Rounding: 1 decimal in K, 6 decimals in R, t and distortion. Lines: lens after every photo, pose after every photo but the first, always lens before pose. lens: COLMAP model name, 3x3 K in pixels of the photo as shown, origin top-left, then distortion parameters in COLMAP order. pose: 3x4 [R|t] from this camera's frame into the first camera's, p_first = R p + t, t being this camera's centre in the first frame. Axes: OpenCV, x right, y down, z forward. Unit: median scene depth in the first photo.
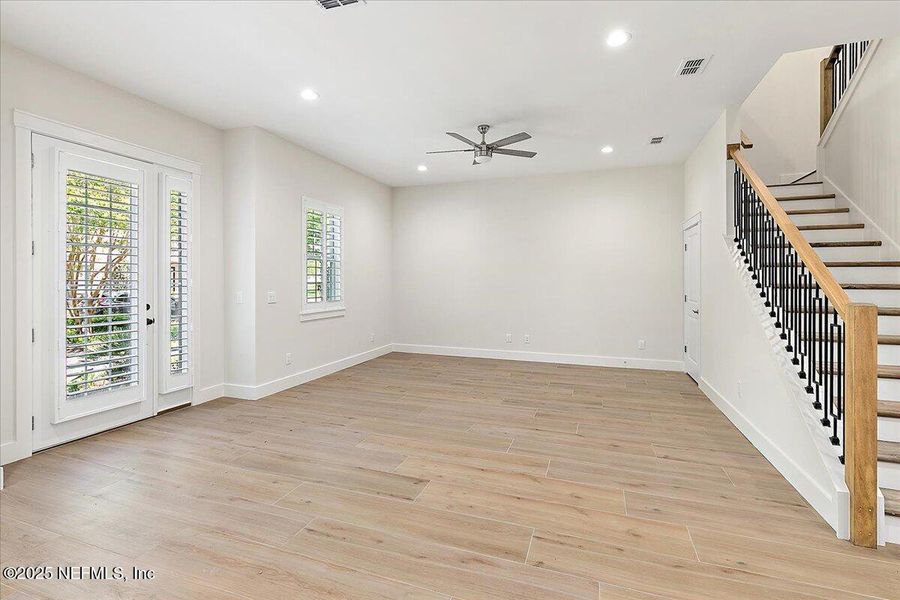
lens RADIAL K [[406.1, 0, 452.1], [0, 406.1, 281.2], [0, 0, 1]] dist [0.007535, -0.002193]
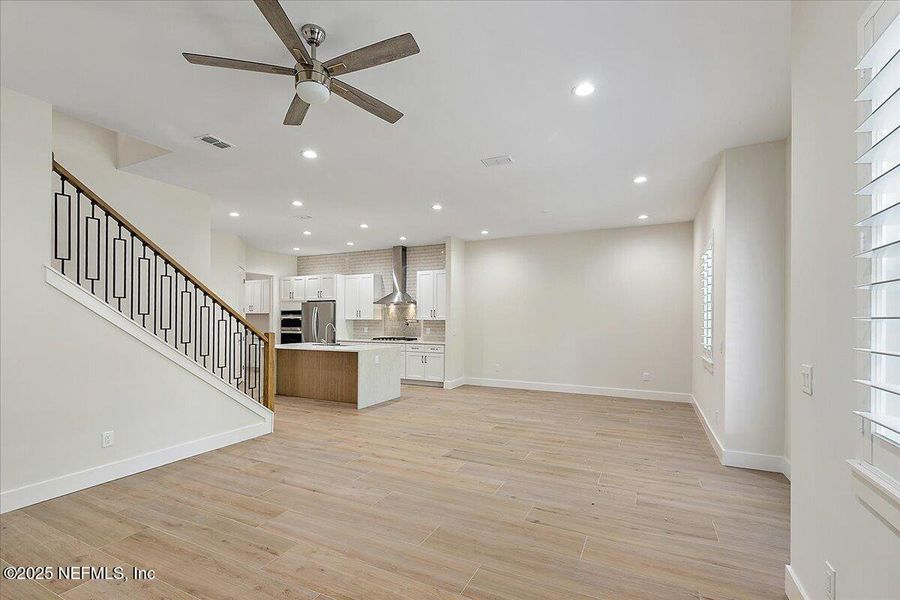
lens RADIAL K [[406.1, 0, 452.3], [0, 406.1, 318.4], [0, 0, 1]] dist [0.007535, -0.002193]
pose [[-0.993638, -0.004591, 0.112529, -0.230973], [-0.004194, 0.999984, 0.003759, -0.027310], [-0.112545, 0.003263, -0.993641, 2.195910]]
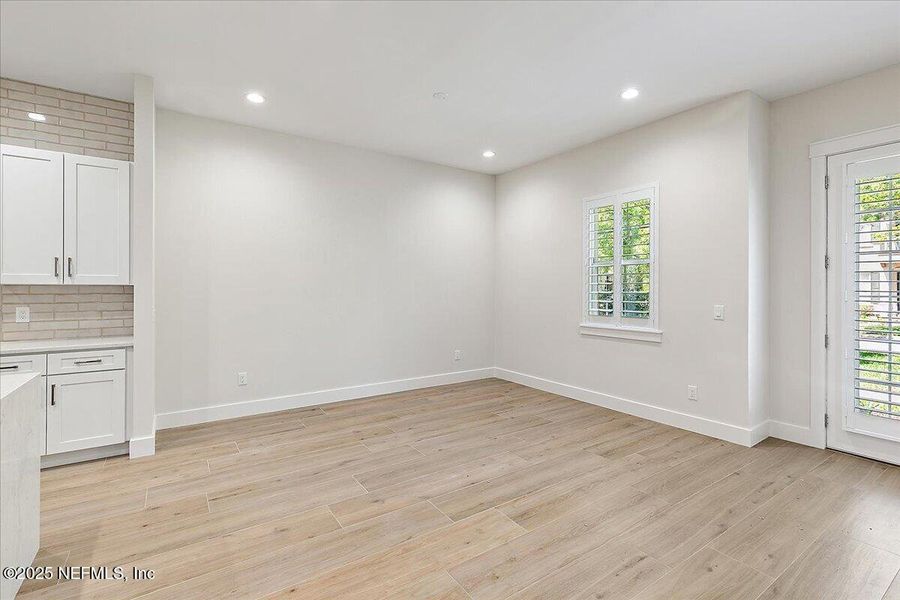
lens RADIAL K [[406.1, 0, 448.2], [0, 406.1, 291.6], [0, 0, 1]] dist [0.007535, -0.002193]
pose [[-0.597797, 0.004362, -0.801636, 0.468748], [-0.007559, 0.999910, 0.011077, -0.004771], [0.801612, 0.012682, -0.597710, 0.843298]]
